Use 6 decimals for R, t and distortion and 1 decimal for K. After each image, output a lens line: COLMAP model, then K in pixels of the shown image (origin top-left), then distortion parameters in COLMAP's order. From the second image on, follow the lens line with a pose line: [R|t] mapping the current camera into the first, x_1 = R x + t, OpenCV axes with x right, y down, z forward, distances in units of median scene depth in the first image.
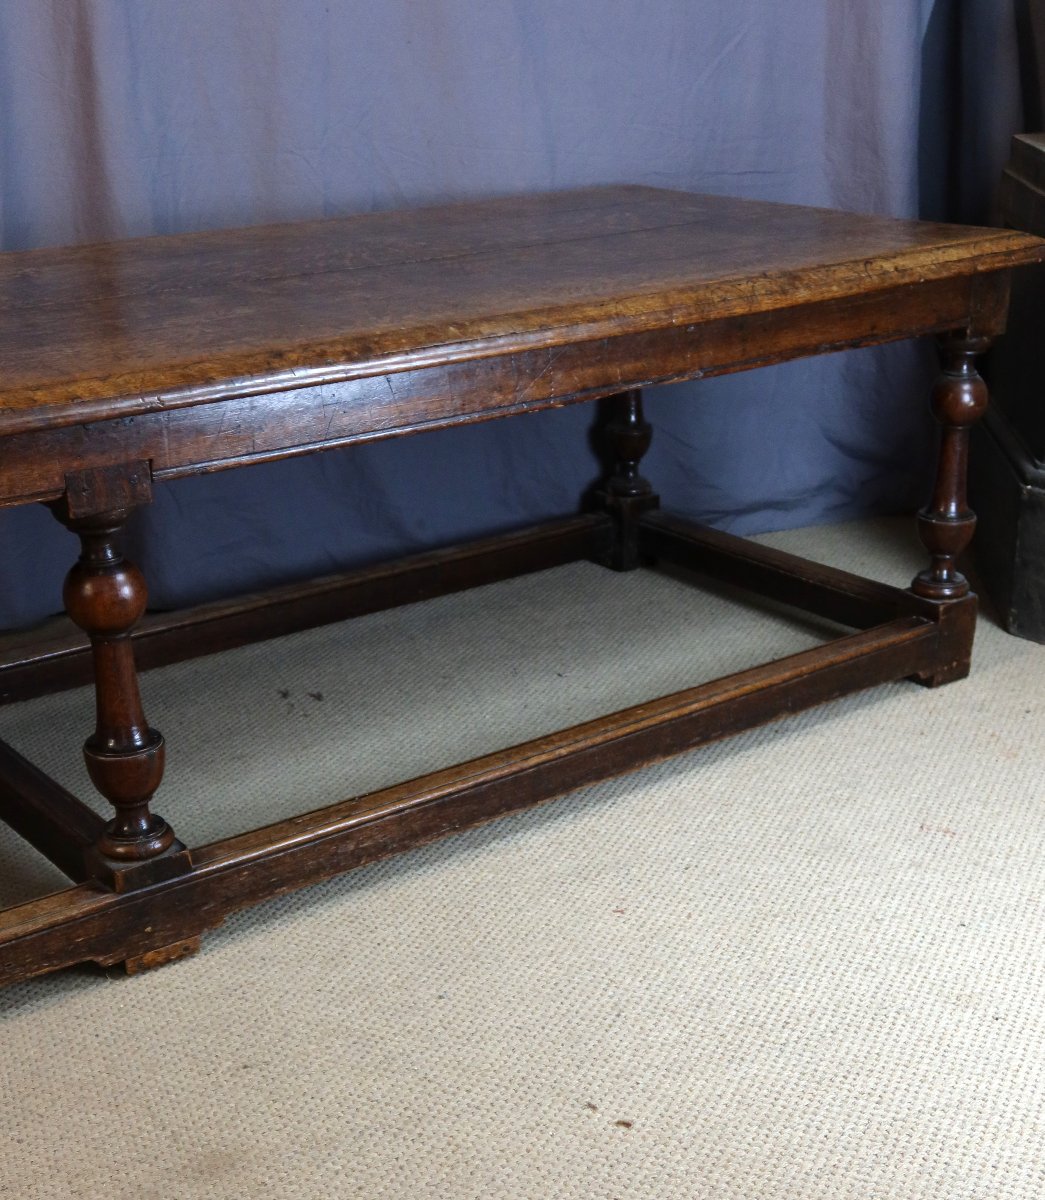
lens RADIAL K [[1796.7, 0, 526.8], [0, 1796.7, 777.6], [0, 0, 1]] dist [0.012350, 0.000000]
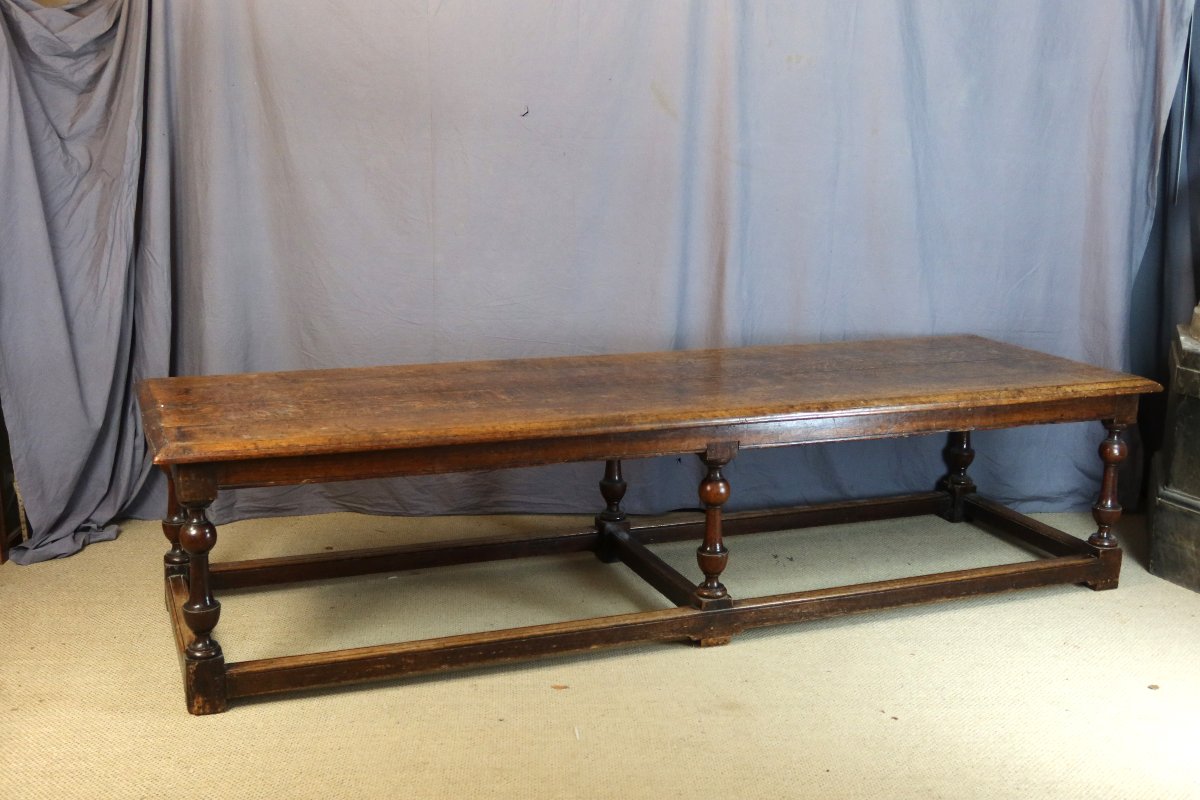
lens RADIAL K [[1373.3, 0, 598.0], [0, 1373.3, 392.9], [0, 0, 1]] dist [0.012097, 0.000000]
pose [[0.959919, 0.086033, -0.266748, 0.102503], [-0.142743, 0.969112, -0.201112, 0.156434], [0.241206, 0.231128, 0.942549, -0.798662]]
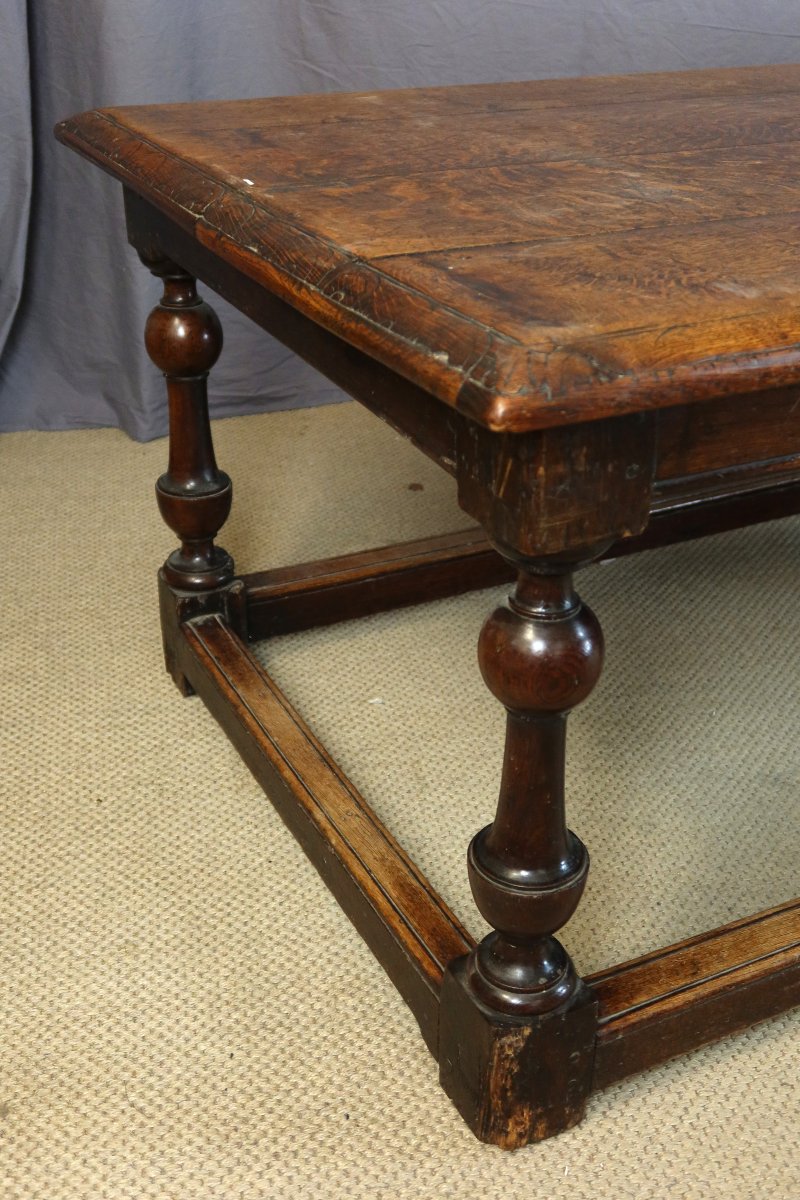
lens RADIAL K [[1373.3, 0, 403.6], [0, 1373.3, 597.4], [0, 0, 1]] dist [0.012097, 0.000000]
pose [[0.983058, 0.111888, -0.145184, -0.670252], [-0.100882, 0.991587, 0.081101, 0.024090], [0.153037, -0.065080, 0.986075, 0.103097]]
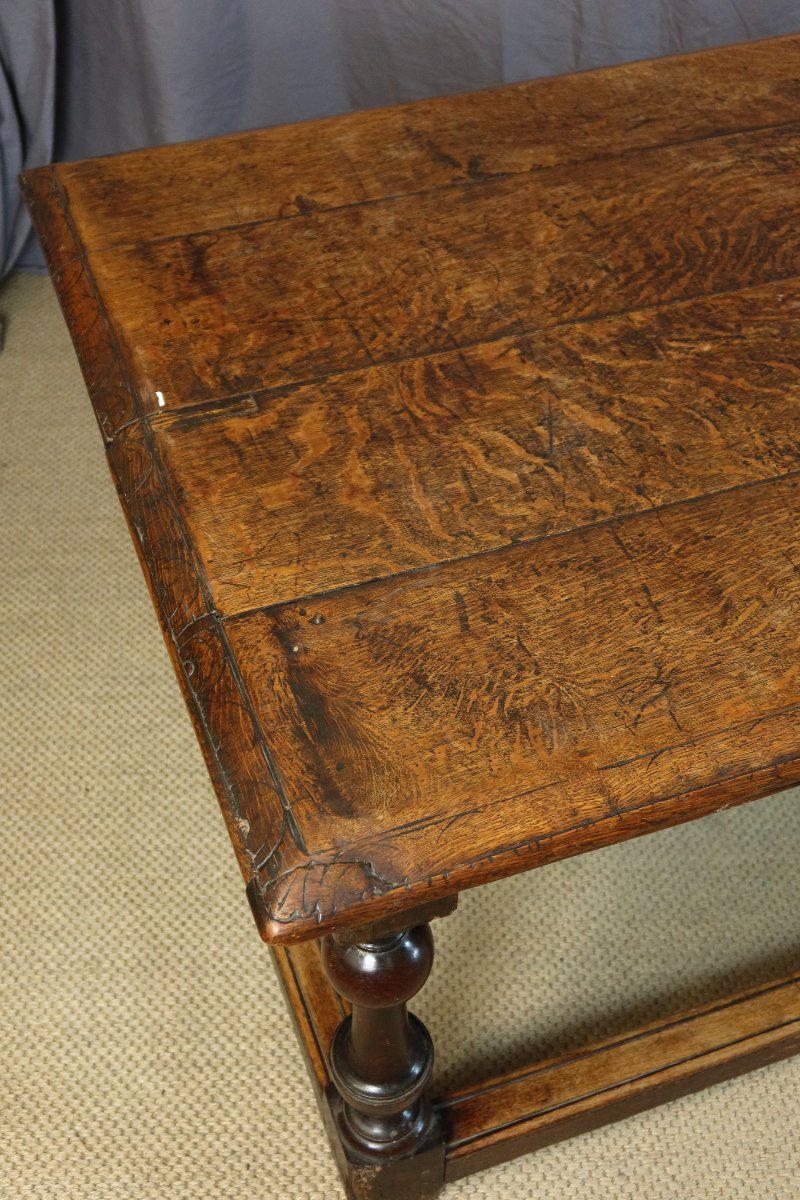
lens RADIAL K [[1373.3, 0, 402.2], [0, 1373.3, 605.8], [0, 0, 1]] dist [0.012097, 0.000000]
pose [[0.953925, 0.230637, -0.191920, -0.617148], [-0.137857, 0.905027, 0.402395, -0.226309], [0.266500, -0.357397, 0.895123, 0.145319]]
